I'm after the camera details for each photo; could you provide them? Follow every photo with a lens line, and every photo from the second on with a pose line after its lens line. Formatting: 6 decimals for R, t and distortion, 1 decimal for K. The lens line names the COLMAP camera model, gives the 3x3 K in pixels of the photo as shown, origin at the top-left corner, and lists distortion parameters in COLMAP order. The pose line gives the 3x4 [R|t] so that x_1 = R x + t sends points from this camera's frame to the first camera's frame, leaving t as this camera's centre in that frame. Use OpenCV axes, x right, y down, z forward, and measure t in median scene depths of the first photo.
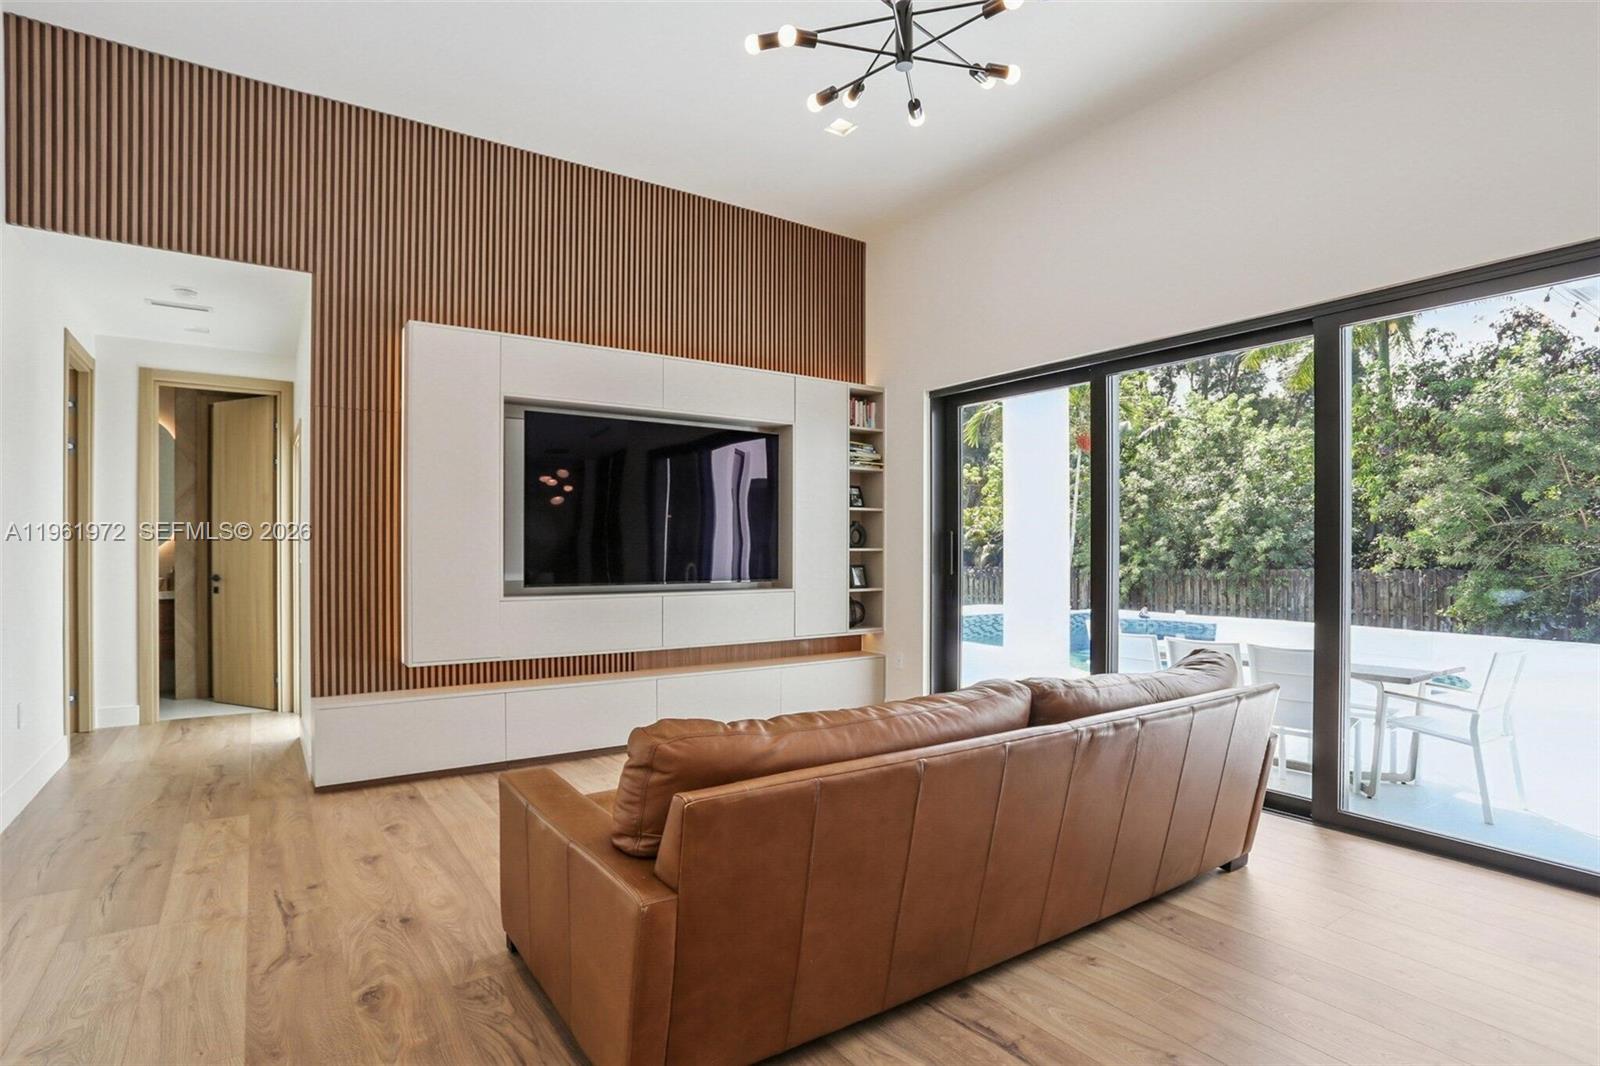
lens RADIAL K [[802.8, 0, 772.9], [0, 802.8, 540.9], [0, 0, 1]] dist [-0.051788, 0.029462]
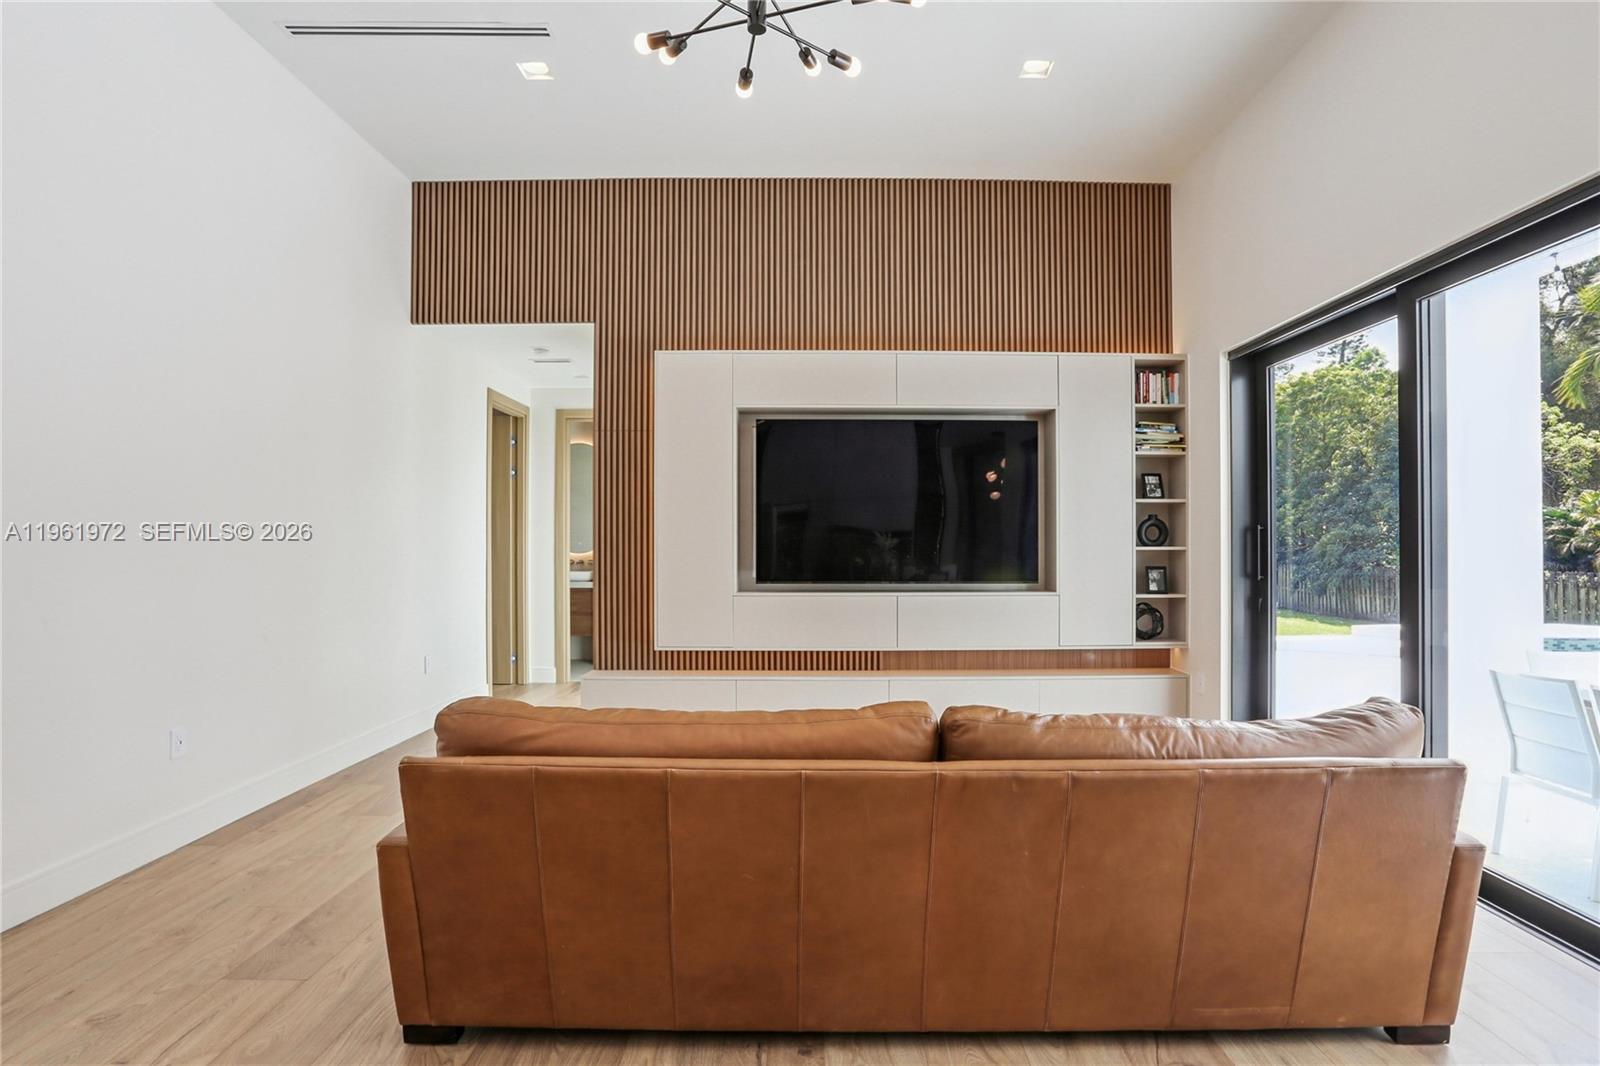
lens RADIAL K [[802.8, 0, 772.9], [0, 802.8, 540.9], [0, 0, 1]] dist [-0.051788, 0.029462]
pose [[0.841707, -0.006571, -0.539895, 0.231444], [0.006424, 0.999977, -0.002155, 0.002153], [0.539897, -0.001655, 0.841730, 0.078197]]
